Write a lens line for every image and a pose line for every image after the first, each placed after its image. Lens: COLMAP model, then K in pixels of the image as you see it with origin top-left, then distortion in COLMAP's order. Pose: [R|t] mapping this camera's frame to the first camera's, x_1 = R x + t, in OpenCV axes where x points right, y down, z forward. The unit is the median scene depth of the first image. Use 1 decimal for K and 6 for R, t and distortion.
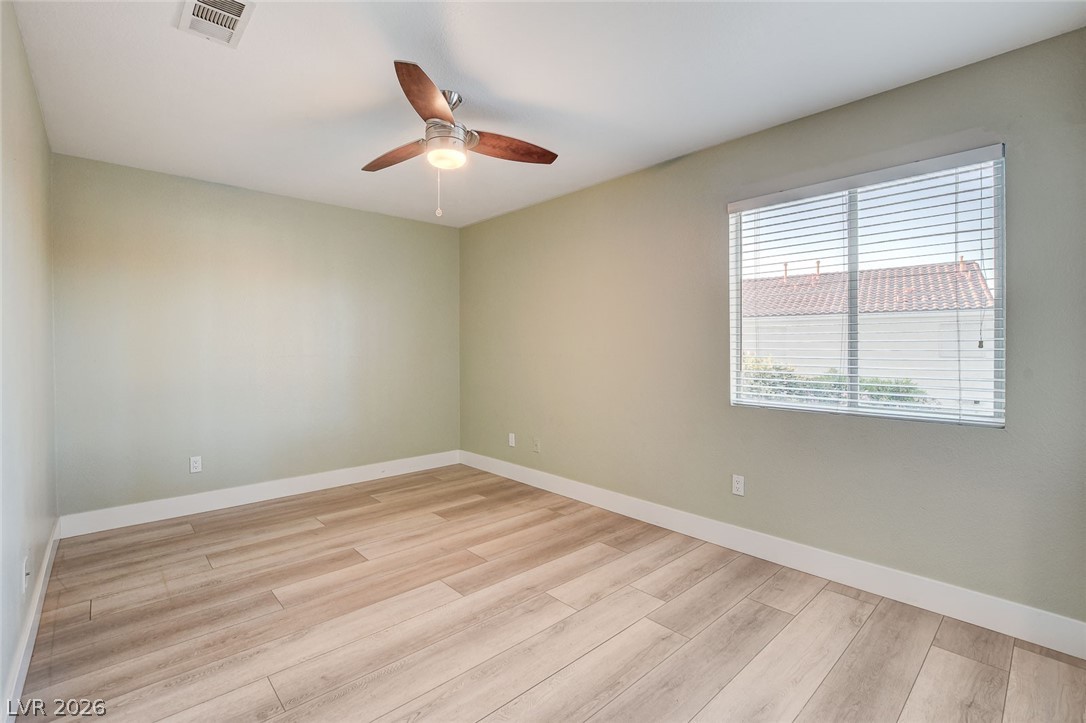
lens RADIAL K [[483.4, 0, 542.7], [0, 483.4, 352.4], [0, 0, 1]] dist [-0.022784, 0.000550]
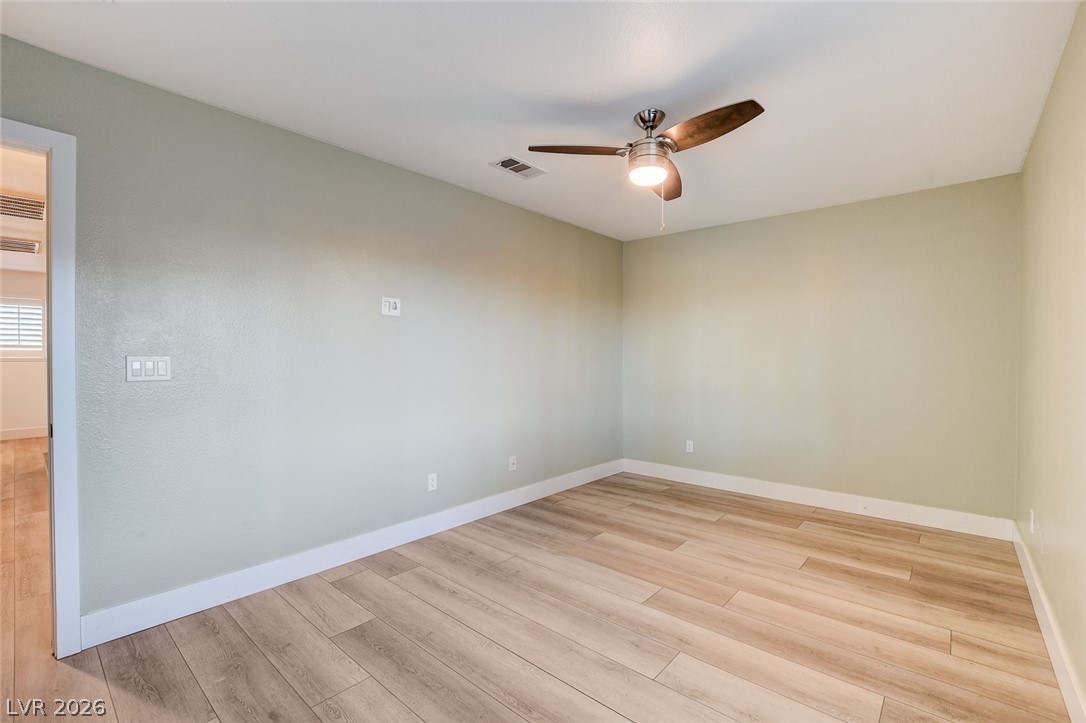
lens RADIAL K [[483.4, 0, 542.7], [0, 483.4, 352.4], [0, 0, 1]] dist [-0.022784, 0.000550]
pose [[0.101518, -0.005570, -0.994818, 0.701464], [-0.015486, 0.999854, -0.007179, -0.010470], [0.994713, 0.016135, 0.101417, 0.578394]]
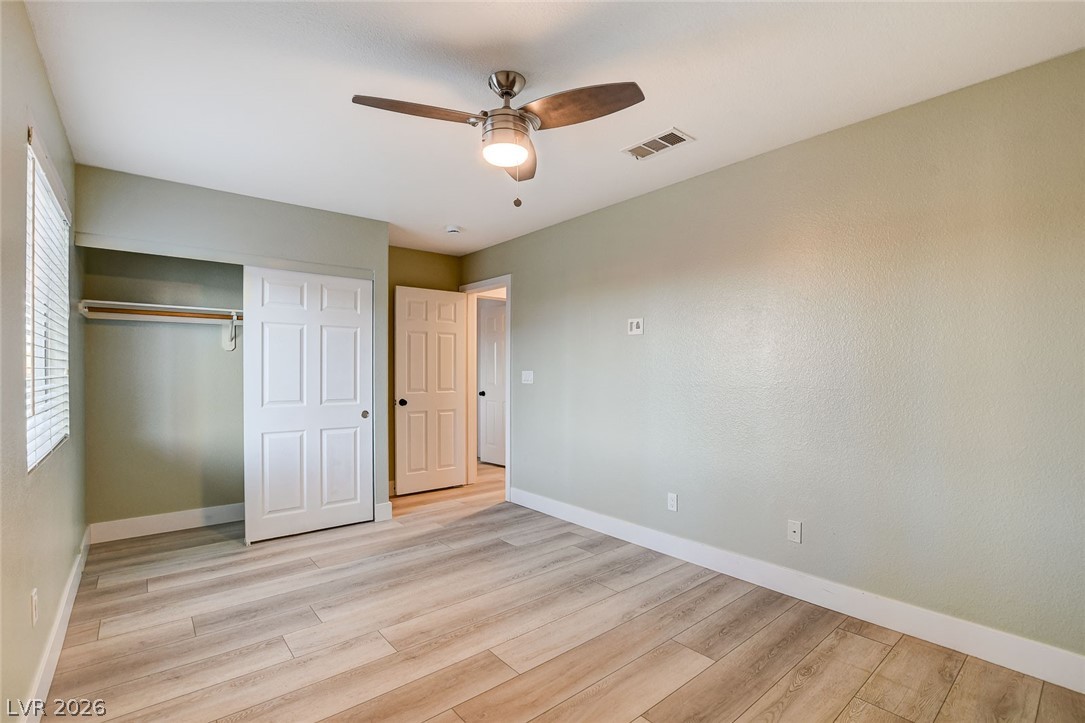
lens RADIAL K [[484.9, 0, 530.8], [0, 484.9, 369.0], [0, 0, 1]] dist [-0.054771, 0.014319]
pose [[-0.997610, 0.002631, 0.069044, -0.259904], [0.003234, 0.999958, 0.008618, -0.021938], [-0.069018, 0.008821, -0.997576, 1.596057]]
